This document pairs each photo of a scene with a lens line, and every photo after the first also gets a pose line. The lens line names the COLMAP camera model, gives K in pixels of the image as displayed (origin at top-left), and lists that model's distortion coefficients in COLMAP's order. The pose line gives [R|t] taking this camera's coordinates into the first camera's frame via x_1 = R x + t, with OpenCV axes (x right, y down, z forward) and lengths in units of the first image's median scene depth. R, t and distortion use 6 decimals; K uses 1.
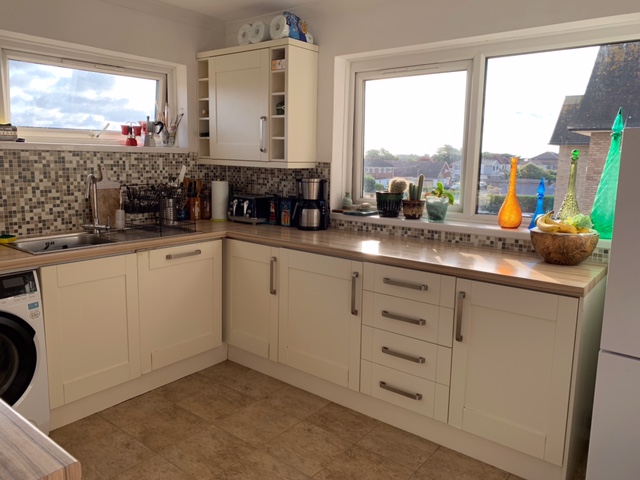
lens RADIAL K [[500.3, 0, 320.0], [0, 500.3, 240.0], [0, 0, 1]] dist [0.064706, -0.075643]
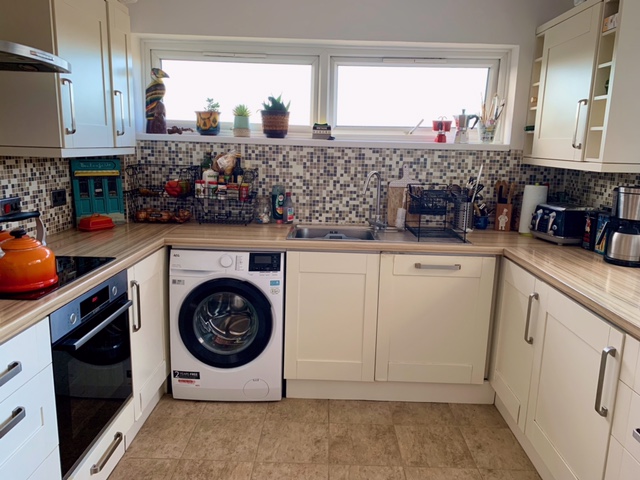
lens RADIAL K [[500.3, 0, 320.0], [0, 500.3, 240.0], [0, 0, 1]] dist [0.064706, -0.075643]
pose [[0.610553, 0.143150, -0.778931, 0.270874], [-0.145451, 0.987068, 0.067391, -0.042891], [0.778504, 0.072151, 0.623478, 0.285159]]
